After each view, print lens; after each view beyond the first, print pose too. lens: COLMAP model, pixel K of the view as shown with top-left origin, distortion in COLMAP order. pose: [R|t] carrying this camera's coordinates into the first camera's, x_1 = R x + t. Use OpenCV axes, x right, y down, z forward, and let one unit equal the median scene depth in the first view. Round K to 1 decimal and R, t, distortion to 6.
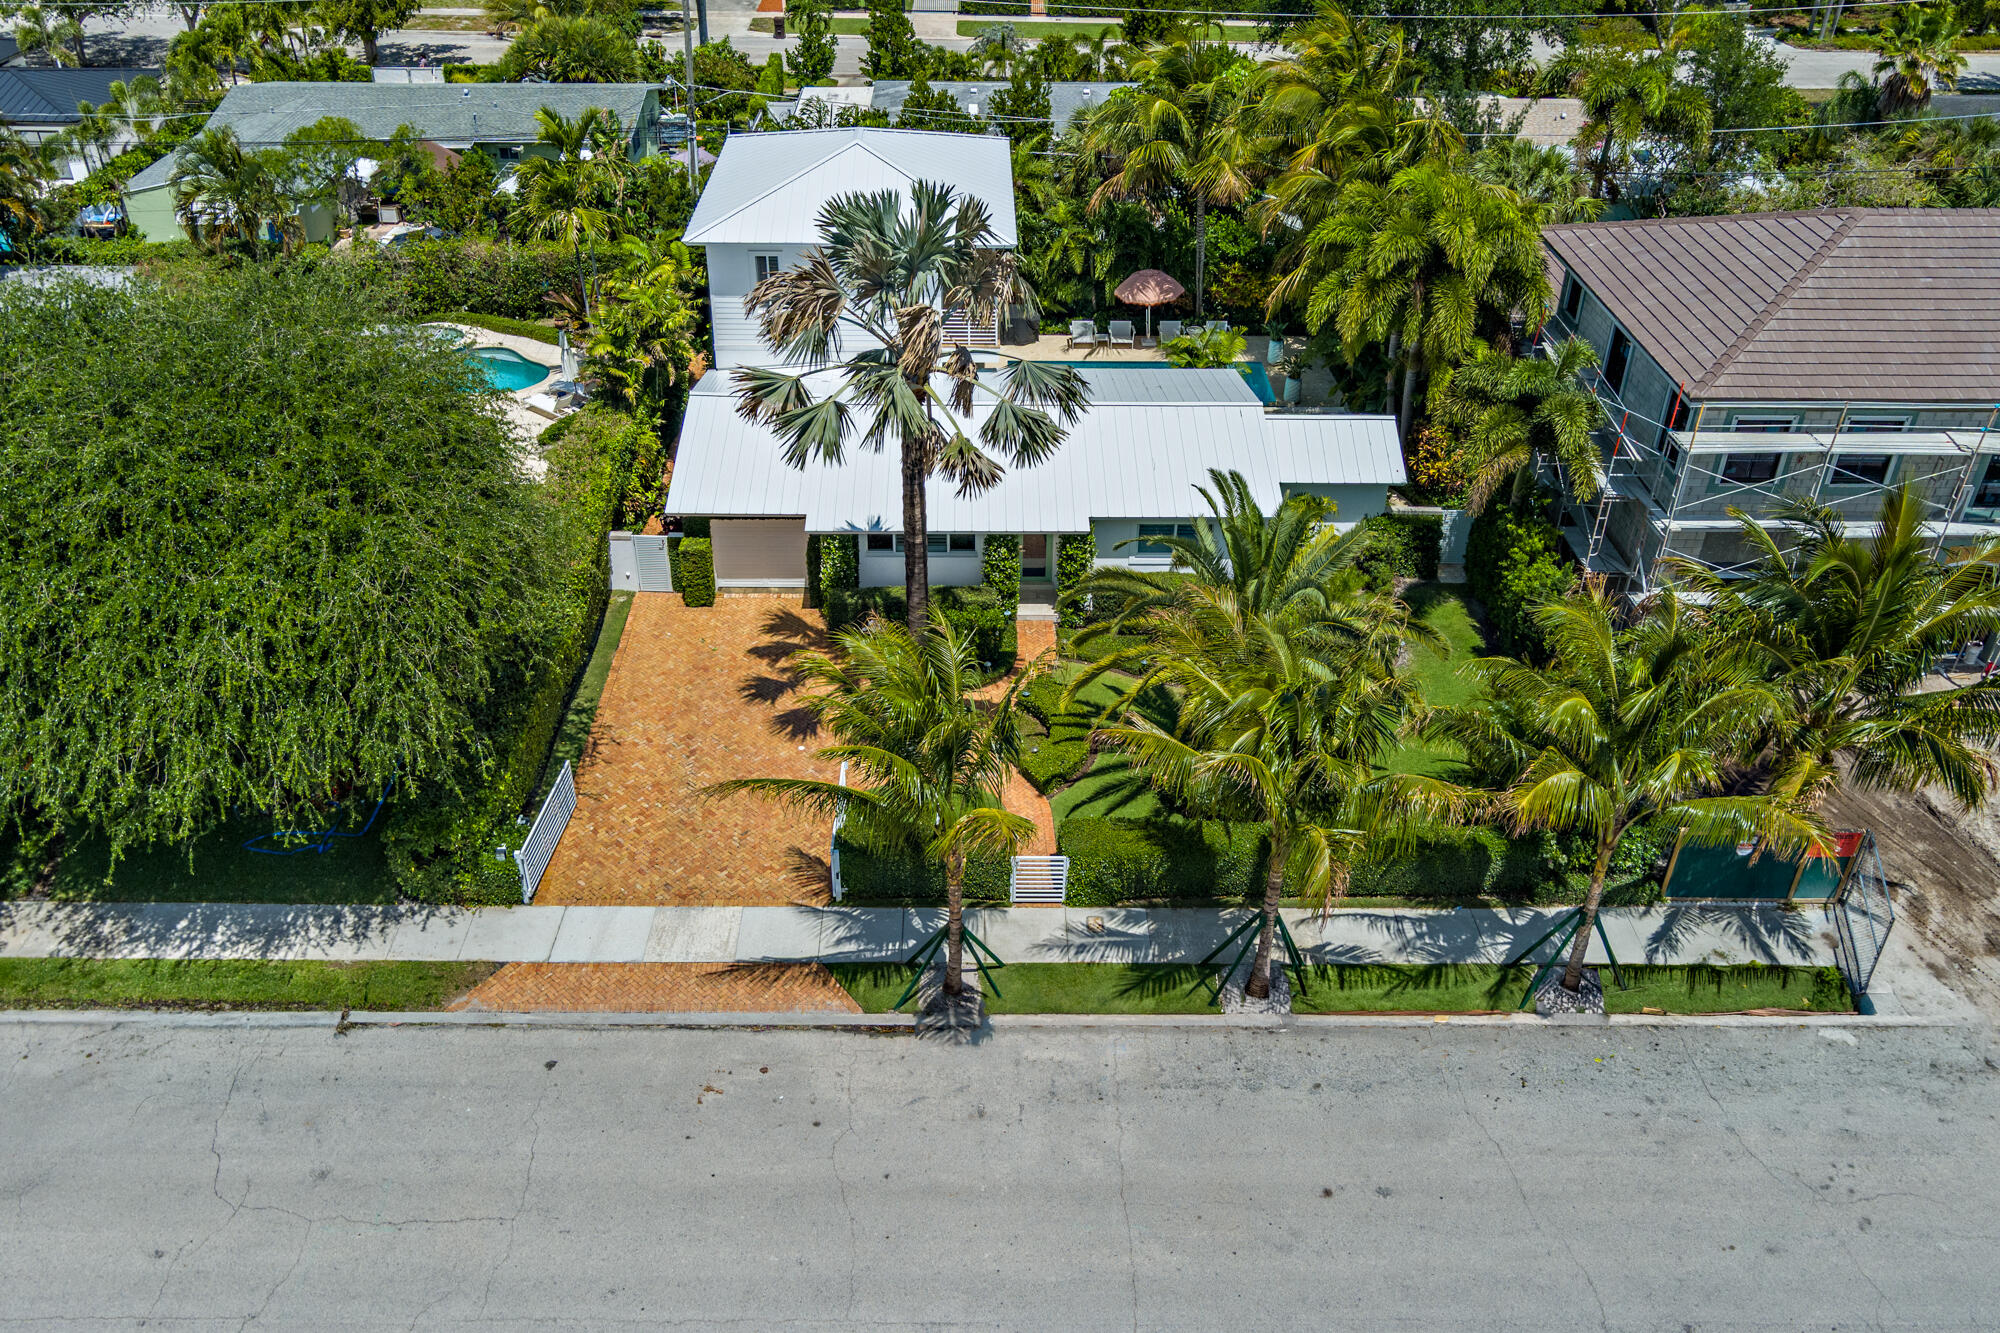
lens RADIAL K [[1590.9, 0, 995.1], [0, 1590.9, 671.4], [0, 0, 1]] dist [-0.008226, -0.000837]
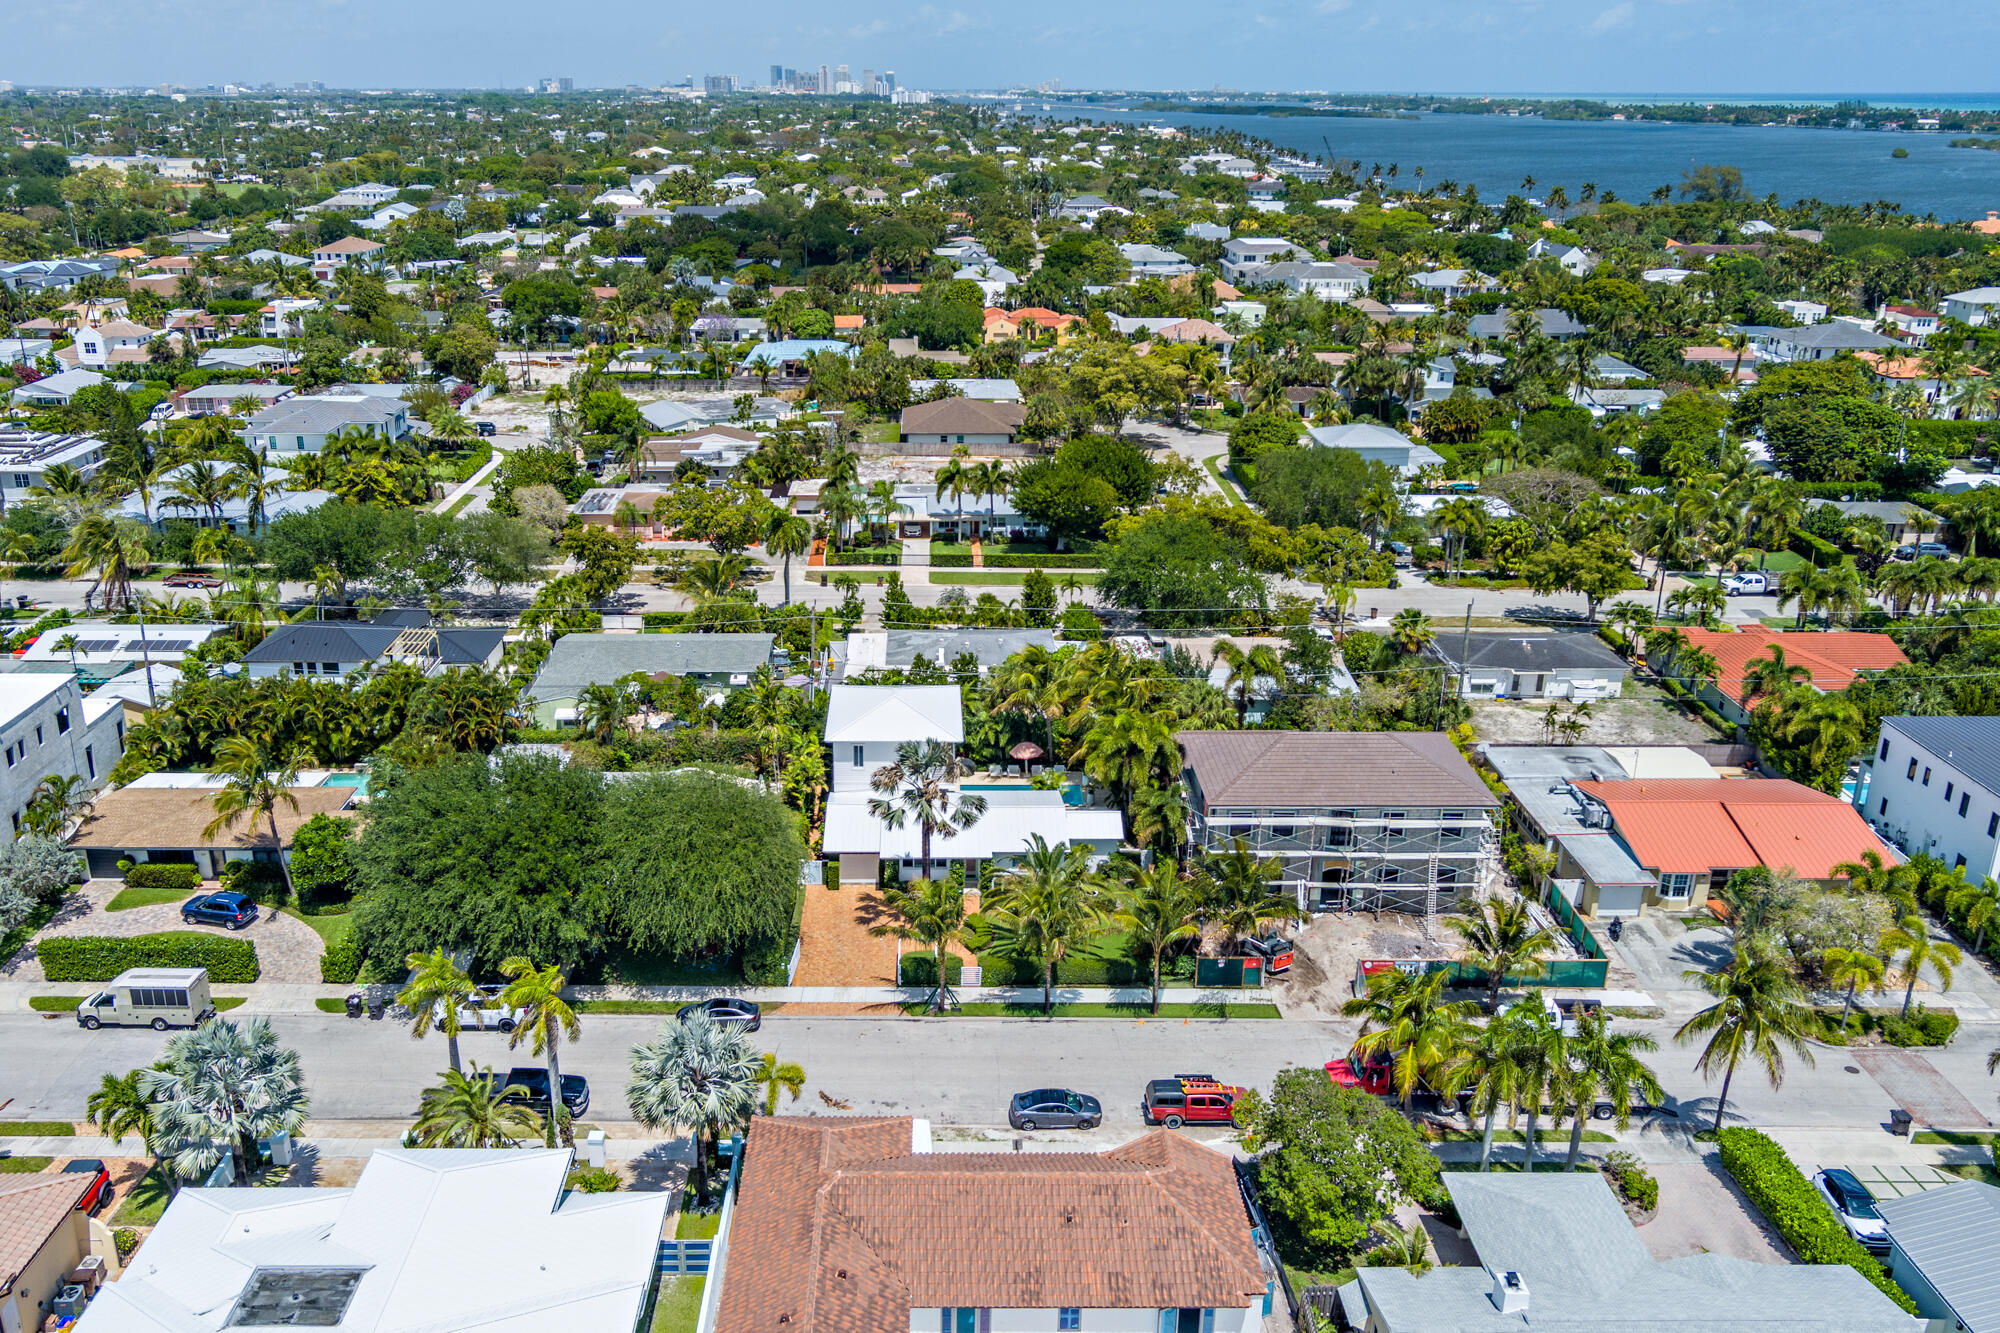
lens RADIAL K [[1590.9, 0, 932.6], [0, 1590.9, 664.7], [0, 0, 1]] dist [-0.008226, -0.000837]
pose [[0.999935, -0.004960, -0.010292, -0.007596], [0.002326, 0.970354, -0.241676, 0.224257], [0.011185, 0.241636, 0.970302, -1.521523]]
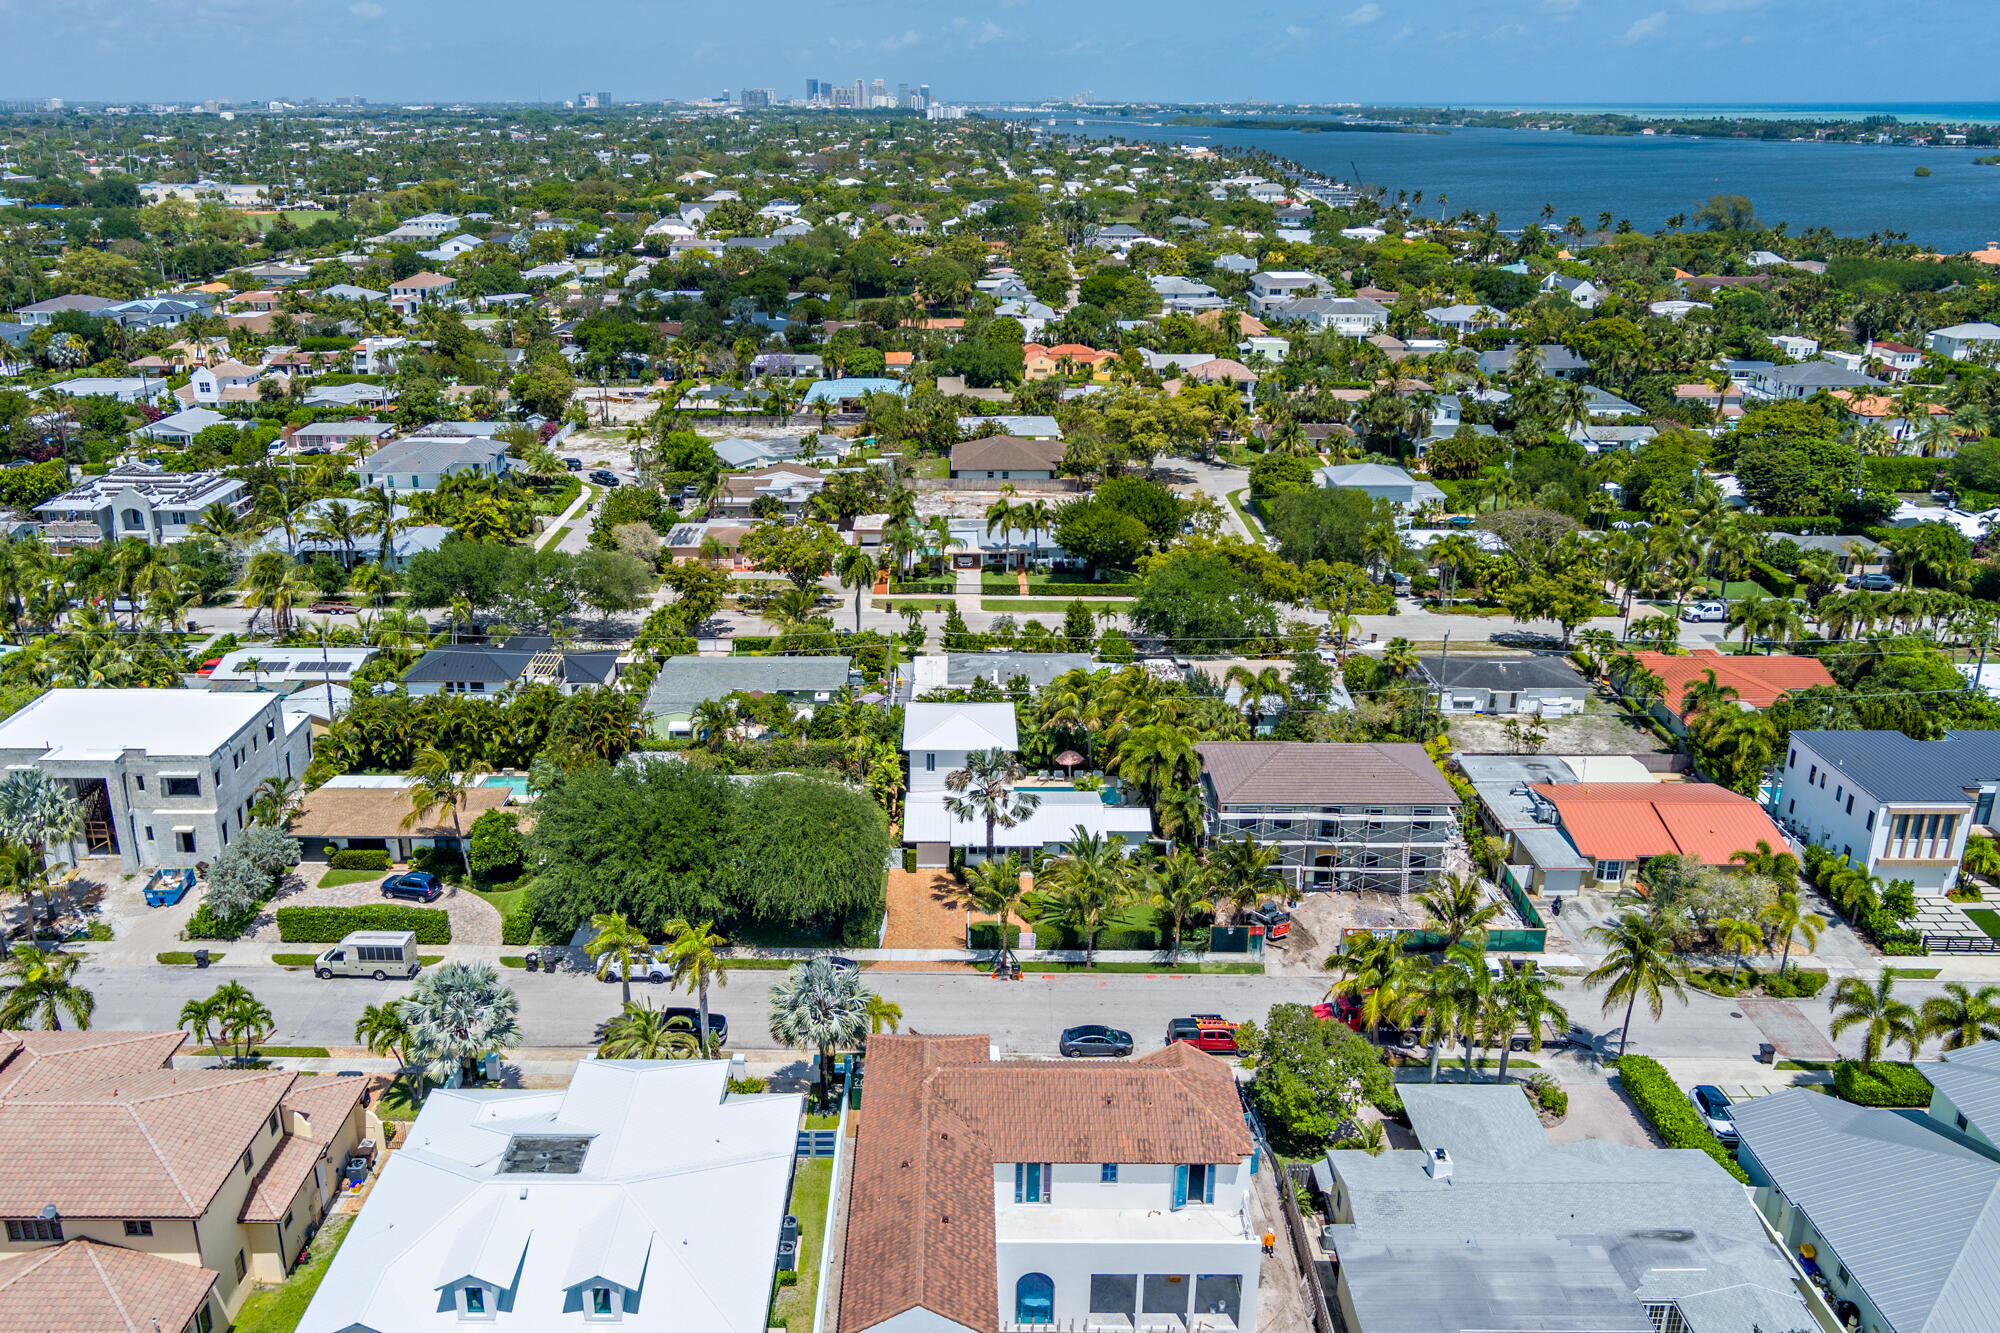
lens RADIAL K [[1590.9, 0, 950.6], [0, 1590.9, 638.6], [0, 0, 1]] dist [-0.008226, -0.000837]
pose [[0.999786, -0.004189, -0.020237, -0.055188], [-0.001280, 0.964809, -0.262949, 0.331482], [0.020626, 0.262919, 0.964597, -2.059311]]
